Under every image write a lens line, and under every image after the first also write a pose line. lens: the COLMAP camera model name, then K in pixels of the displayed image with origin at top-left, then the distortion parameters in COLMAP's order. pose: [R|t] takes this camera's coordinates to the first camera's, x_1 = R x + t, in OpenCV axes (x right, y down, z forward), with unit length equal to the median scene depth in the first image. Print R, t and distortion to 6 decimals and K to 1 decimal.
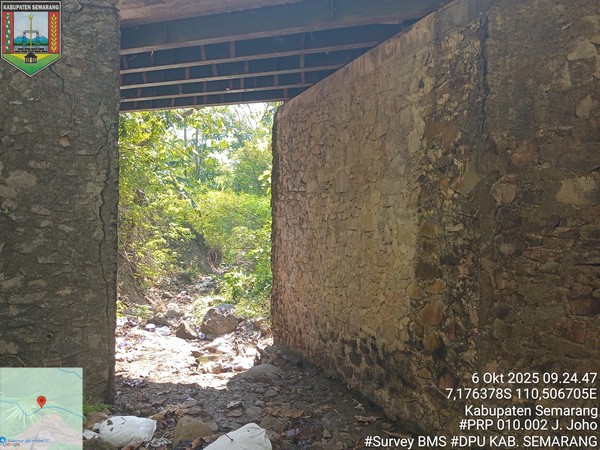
lens RADIAL K [[448.7, 0, 300.0], [0, 448.7, 225.0], [0, 0, 1]] dist [0.036685, -0.089760]
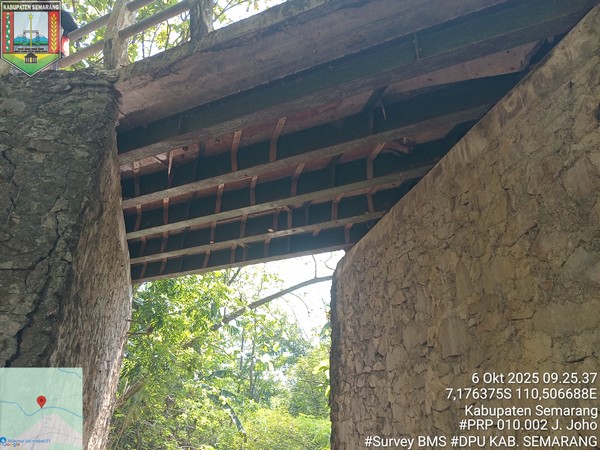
lens RADIAL K [[448.7, 0, 300.0], [0, 448.7, 225.0], [0, 0, 1]] dist [0.036685, -0.089760]
pose [[0.991468, -0.042631, -0.123178, -0.018661], [-0.019636, 0.885372, -0.464469, 0.040609], [0.128859, 0.462925, 0.876981, 0.356697]]
